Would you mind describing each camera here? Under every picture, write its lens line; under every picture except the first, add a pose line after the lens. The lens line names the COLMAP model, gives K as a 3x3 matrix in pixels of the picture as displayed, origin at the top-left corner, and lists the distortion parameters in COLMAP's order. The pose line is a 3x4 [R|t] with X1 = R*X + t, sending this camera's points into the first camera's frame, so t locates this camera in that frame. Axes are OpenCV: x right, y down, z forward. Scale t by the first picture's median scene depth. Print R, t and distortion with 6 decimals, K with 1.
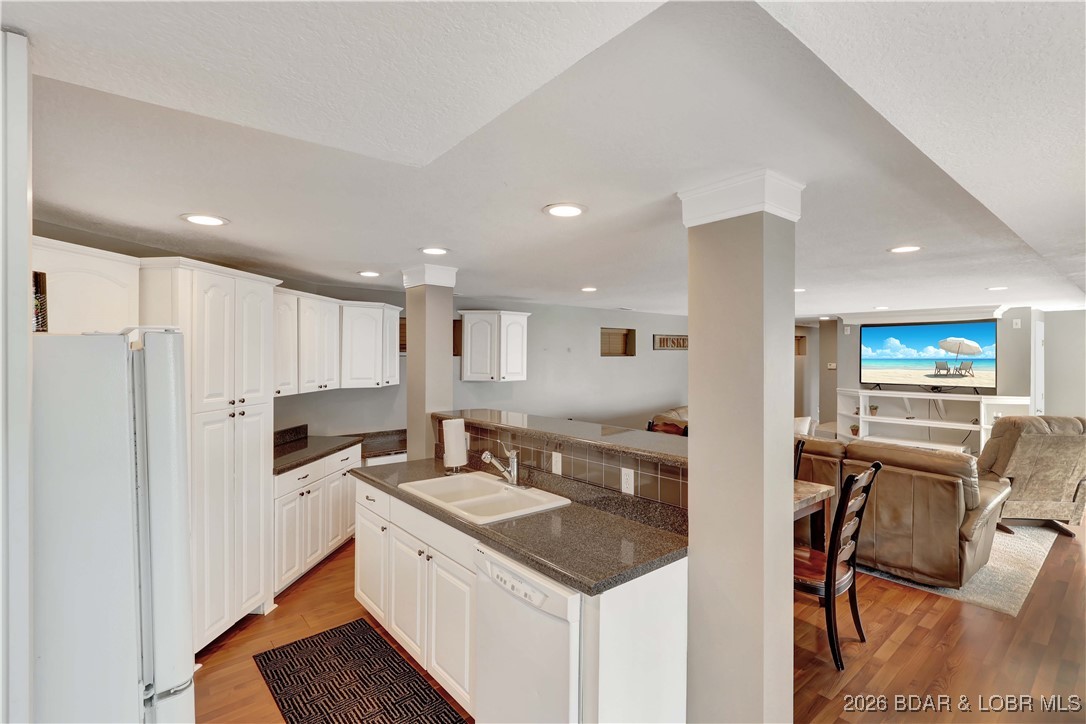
lens RADIAL K [[509.5, 0, 541.6], [0, 509.5, 359.9], [0, 0, 1]] dist [0.004262, -0.000445]
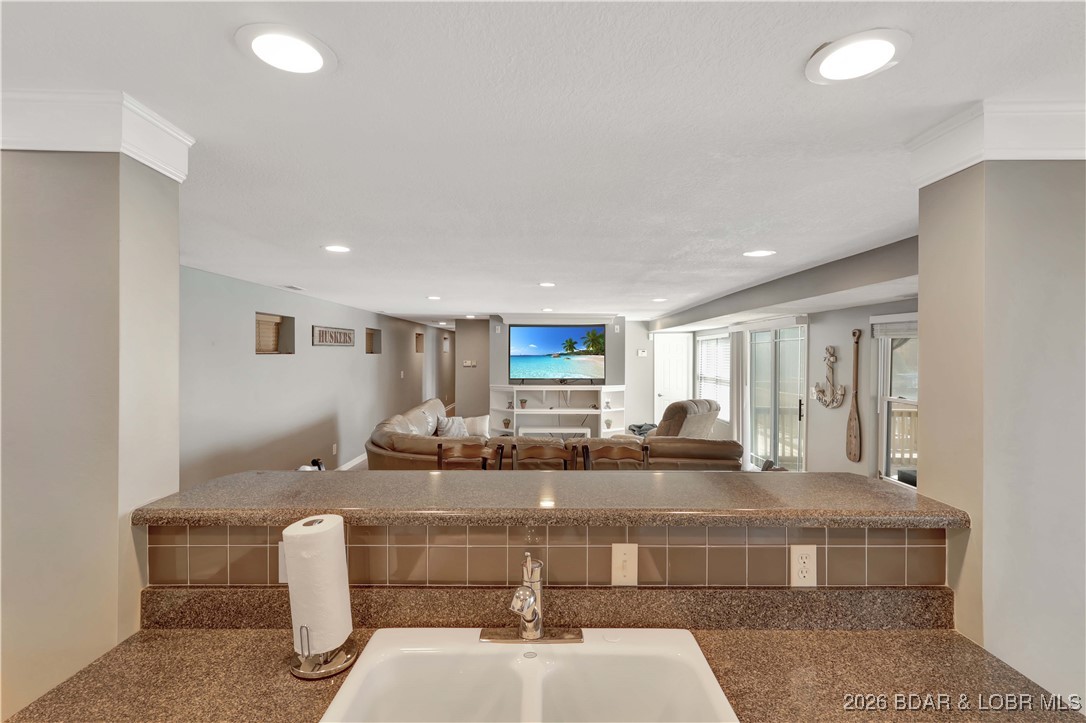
lens RADIAL K [[509.5, 0, 542.5], [0, 509.5, 358.1], [0, 0, 1]] dist [0.004262, -0.000445]
pose [[0.644378, -0.006802, 0.764677, -0.158868], [0.005014, 0.999977, 0.004670, -0.003227], [-0.764691, 0.000825, 0.644397, 0.278464]]
